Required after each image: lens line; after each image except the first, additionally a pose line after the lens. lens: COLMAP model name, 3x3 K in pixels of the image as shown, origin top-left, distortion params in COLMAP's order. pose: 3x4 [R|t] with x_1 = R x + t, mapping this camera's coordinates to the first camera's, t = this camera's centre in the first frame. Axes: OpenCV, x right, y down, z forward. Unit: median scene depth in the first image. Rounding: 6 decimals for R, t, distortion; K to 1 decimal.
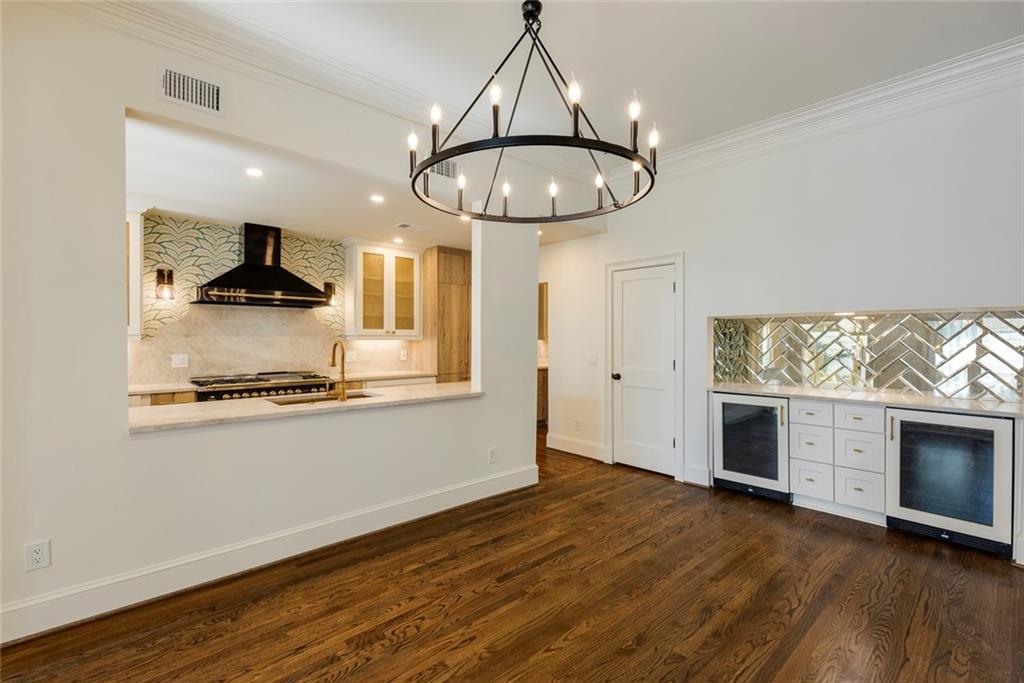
lens RADIAL K [[461.0, 0, 510.0], [0, 461.0, 335.3], [0, 0, 1]] dist [0.016032, 0.000112]
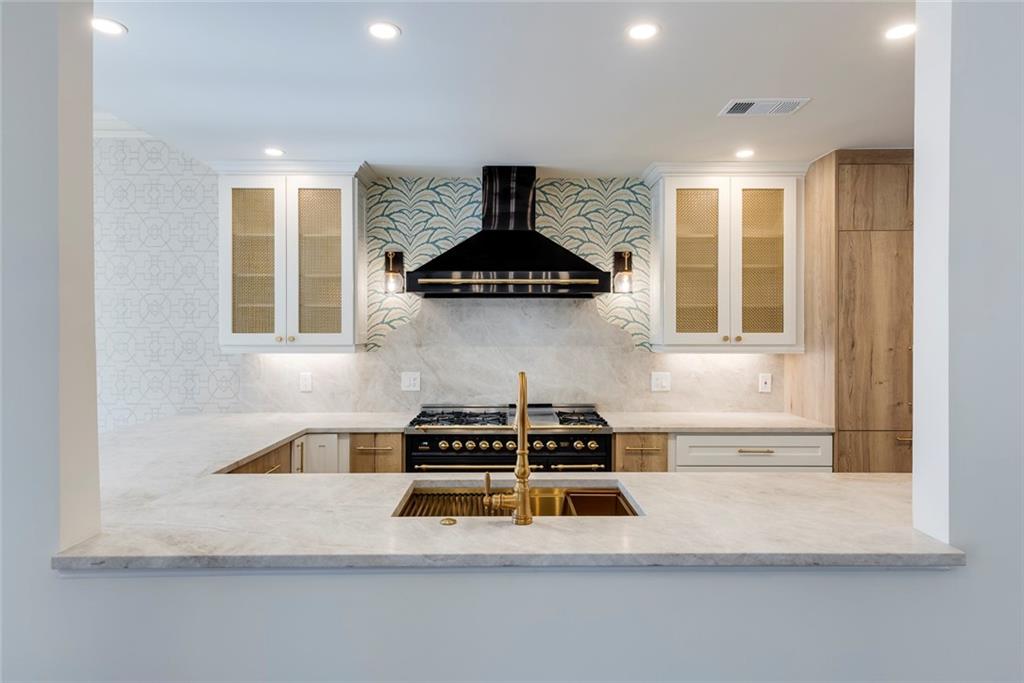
lens RADIAL K [[587.5, 0, 509.5], [0, 587.5, 336.3], [0, 0, 1]] dist [0.006590, 0.000851]
pose [[0.751894, 0.004037, -0.659272, -0.015454], [0.004208, 0.999931, 0.010923, -0.018218], [0.659271, -0.010988, 0.751825, 0.369506]]
